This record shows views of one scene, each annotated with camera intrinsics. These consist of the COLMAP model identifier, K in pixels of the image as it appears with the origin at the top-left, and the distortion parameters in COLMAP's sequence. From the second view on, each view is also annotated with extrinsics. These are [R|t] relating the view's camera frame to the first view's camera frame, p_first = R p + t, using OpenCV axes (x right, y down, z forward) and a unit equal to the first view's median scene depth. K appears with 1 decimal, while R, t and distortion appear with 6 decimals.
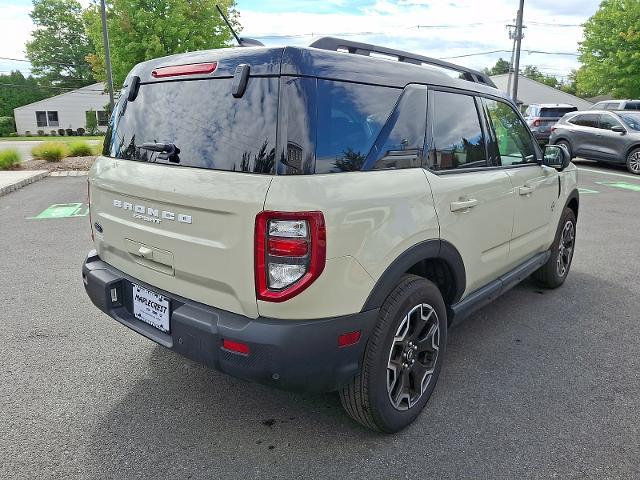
lens RADIAL K [[525.6, 0, 305.3], [0, 525.6, 239.4], [0, 0, 1]] dist [-0.001181, 0.000151]
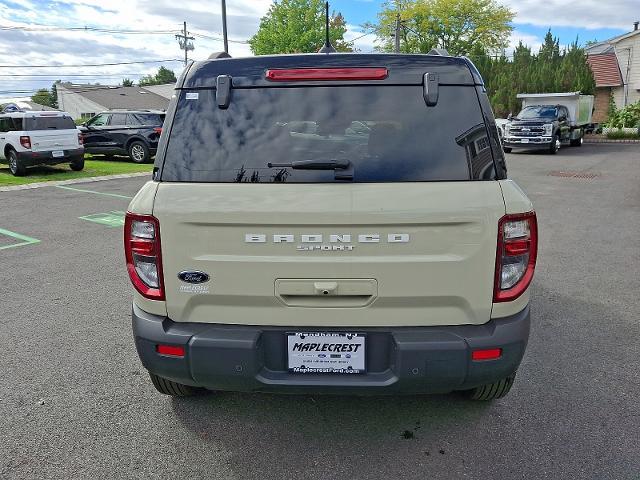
lens RADIAL K [[525.6, 0, 305.3], [0, 525.6, 239.4], [0, 0, 1]] dist [-0.001181, 0.000151]
pose [[0.759497, -0.150586, 0.632841, -0.847722], [0.157807, 0.986429, 0.045333, -0.095284], [-0.631079, 0.065436, 0.772953, 0.363186]]
